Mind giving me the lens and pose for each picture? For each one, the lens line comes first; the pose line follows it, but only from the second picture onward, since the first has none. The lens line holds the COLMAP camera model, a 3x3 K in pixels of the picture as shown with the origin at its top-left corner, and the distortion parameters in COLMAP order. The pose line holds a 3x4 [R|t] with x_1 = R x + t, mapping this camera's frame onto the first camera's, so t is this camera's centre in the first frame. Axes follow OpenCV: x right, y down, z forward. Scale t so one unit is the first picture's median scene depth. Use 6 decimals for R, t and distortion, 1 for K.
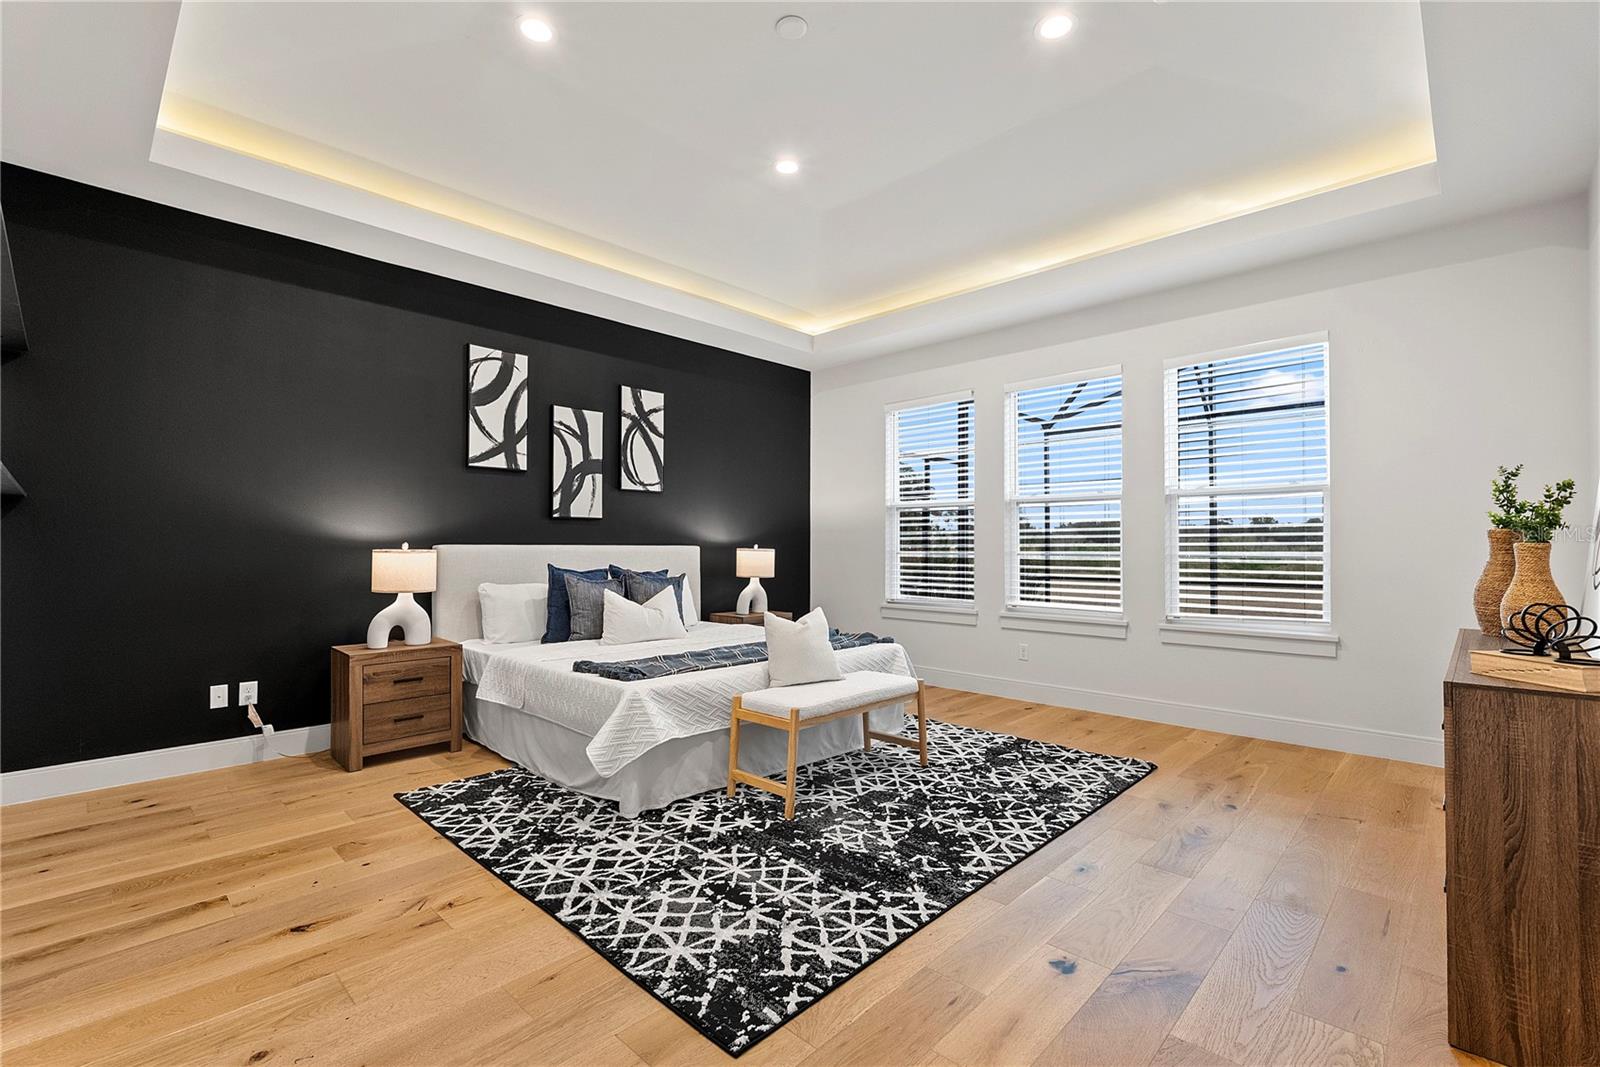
lens RADIAL K [[716.0, 0, 800.0], [0, 716.0, 533.5], [0, 0, 1]] dist [-0.003469, -0.000103]
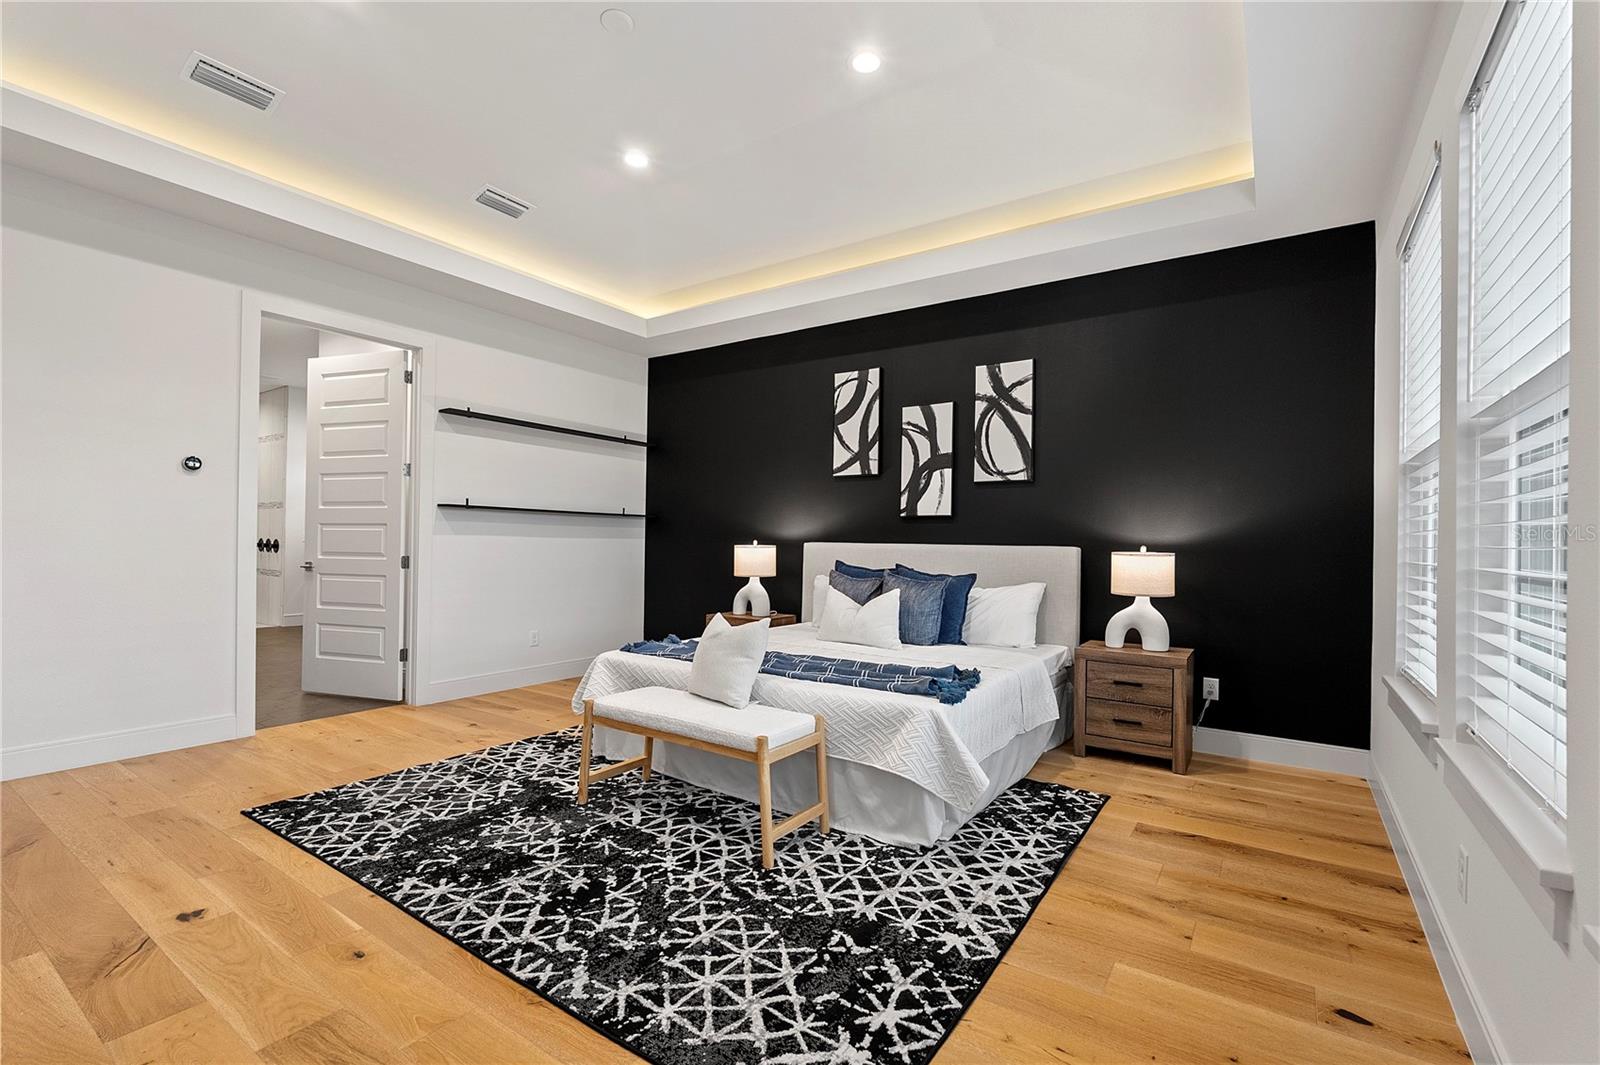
lens RADIAL K [[719.6, 0, 813.0], [0, 719.6, 531.8], [0, 0, 1]] dist [-0.000750, -0.000511]
pose [[0.156412, -0.014861, -0.987580, 0.802928], [0.000461, 0.999888, -0.014973, 0.017524], [0.987692, 0.001887, 0.156401, 0.880783]]
